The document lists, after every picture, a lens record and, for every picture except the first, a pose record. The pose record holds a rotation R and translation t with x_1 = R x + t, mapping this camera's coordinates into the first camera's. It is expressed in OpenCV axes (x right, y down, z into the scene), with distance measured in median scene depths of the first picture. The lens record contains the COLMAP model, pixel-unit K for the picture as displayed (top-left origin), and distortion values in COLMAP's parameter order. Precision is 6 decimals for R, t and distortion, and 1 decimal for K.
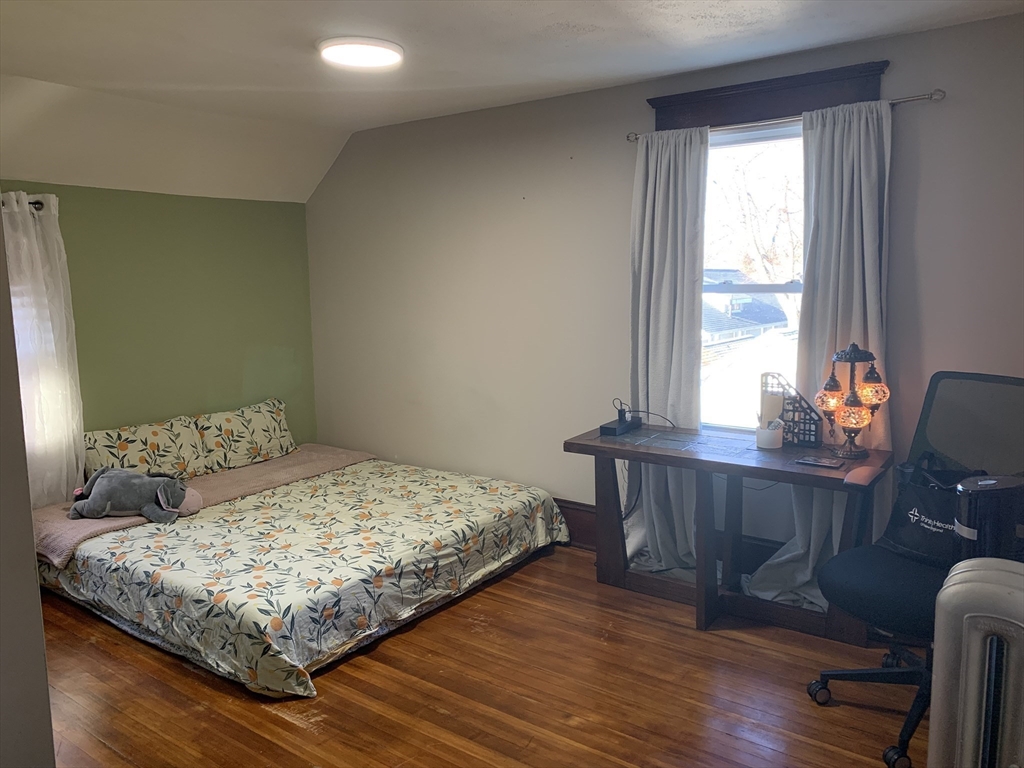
lens RADIAL K [[783.6, 0, 512.0], [0, 783.6, 384.0], [0, 0, 1]] dist [-0.000815, -0.000769]
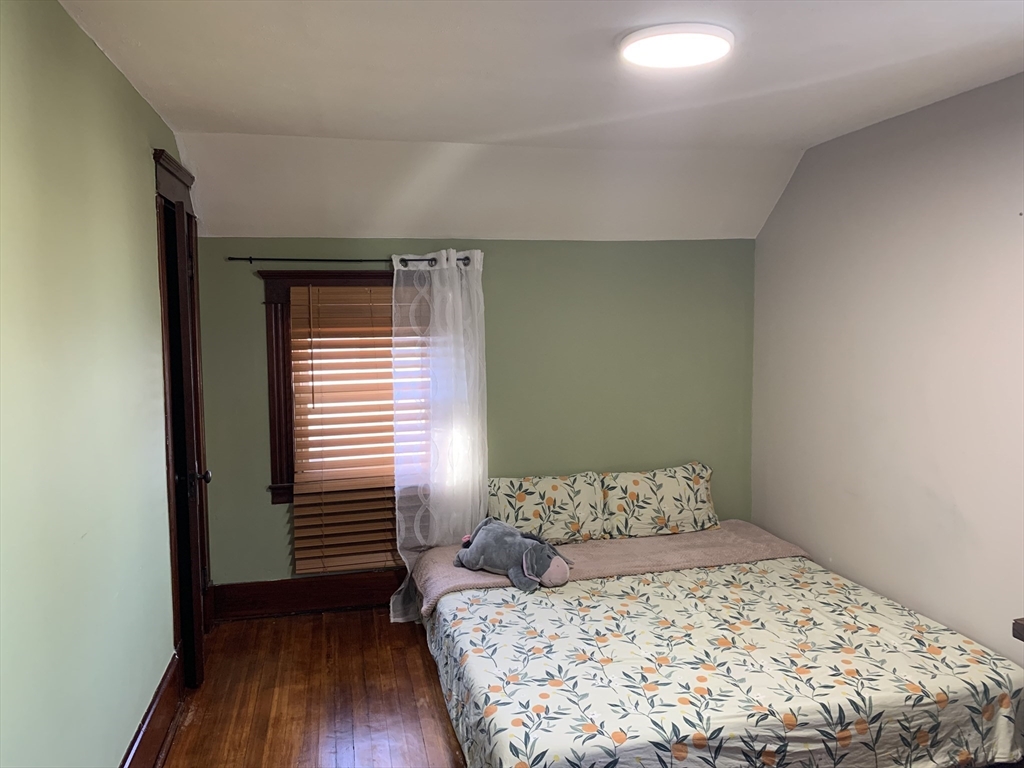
lens RADIAL K [[797.4, 0, 512.0], [0, 797.4, 364.0], [0, 0, 1]] dist [0.040870, -0.031795]
pose [[0.755042, 0.051909, -0.653619, 0.157857], [-0.086851, 0.995995, -0.021228, -0.071552], [0.649899, 0.072795, 0.756526, 0.232504]]
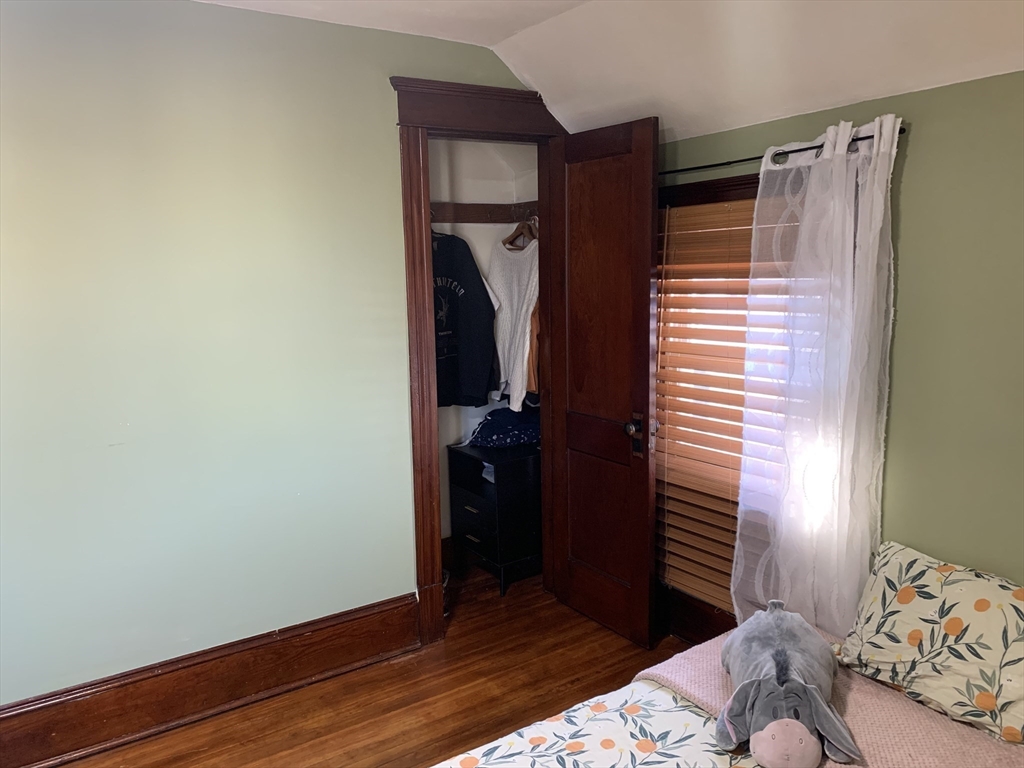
lens RADIAL K [[780.8, 0, 512.4], [0, 780.8, 376.0], [0, 0, 1]] dist [0.045780, -0.066995]
pose [[-0.335985, 0.159451, -0.928272, 0.050163], [-0.095691, 0.974687, 0.202059, -0.151361], [0.936994, 0.156716, -0.312222, 0.966656]]
